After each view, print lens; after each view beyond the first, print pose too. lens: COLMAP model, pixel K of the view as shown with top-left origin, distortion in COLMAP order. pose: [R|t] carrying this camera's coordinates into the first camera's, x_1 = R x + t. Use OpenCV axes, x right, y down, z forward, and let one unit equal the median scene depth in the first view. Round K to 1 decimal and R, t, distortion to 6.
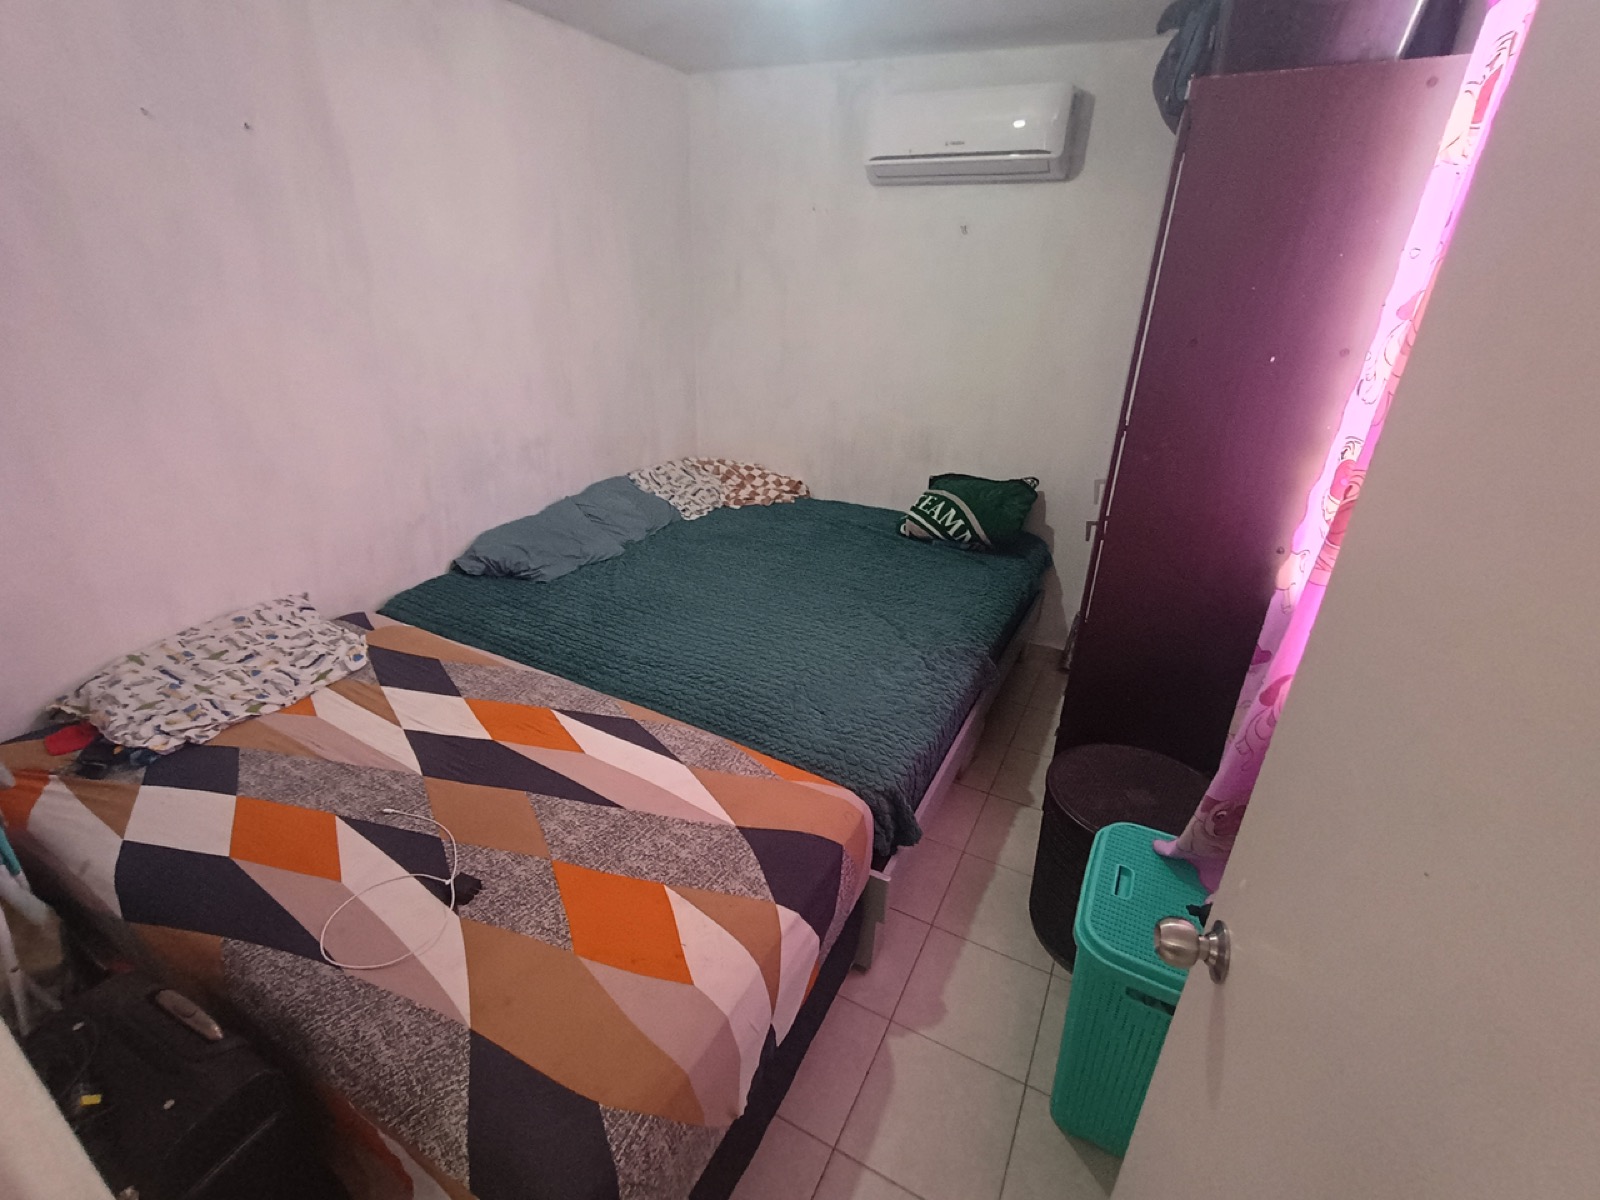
lens RADIAL K [[723.7, 0, 794.0], [0, 723.7, 596.1], [0, 0, 1]] dist [0.009883, -0.000713]
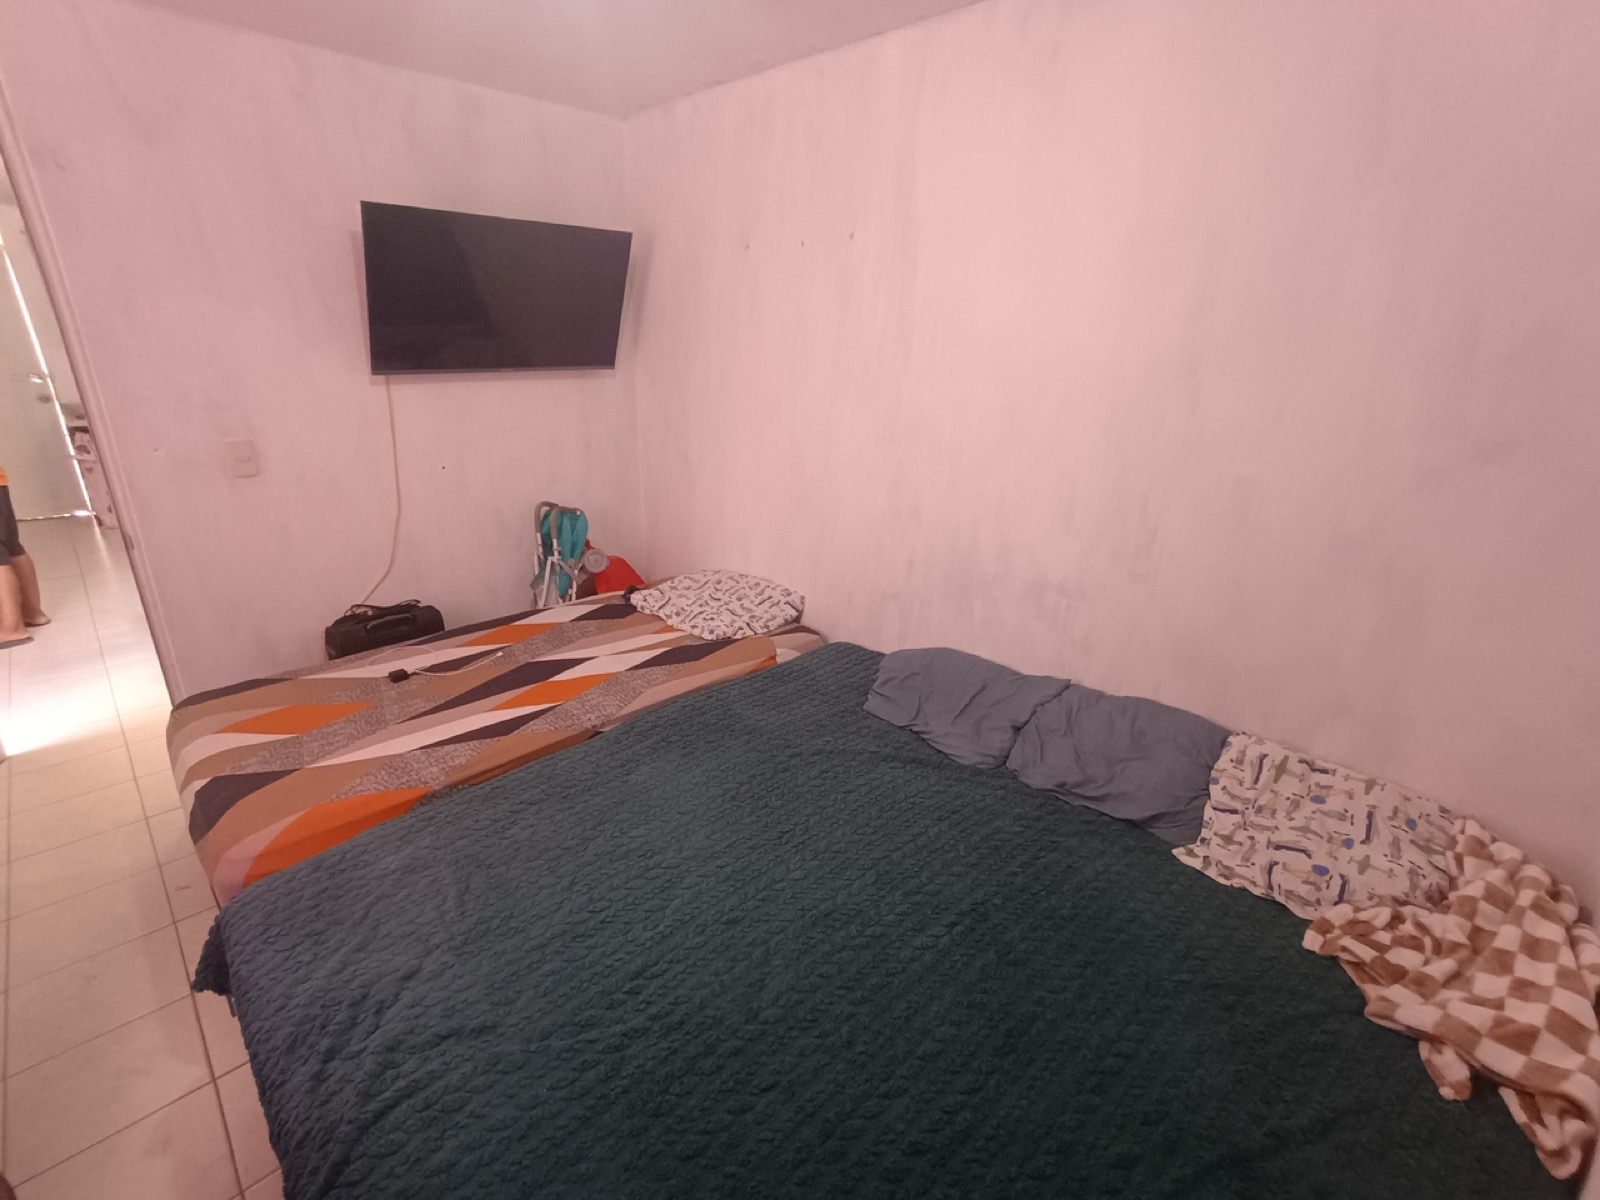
lens RADIAL K [[723.7, 0, 794.0], [0, 723.7, 596.1], [0, 0, 1]] dist [0.009883, -0.000713]
pose [[-0.301826, 0.283849, -0.910127, 0.306092], [-0.411404, 0.822409, 0.392926, -0.322001], [0.860028, 0.493025, -0.131448, 0.757417]]
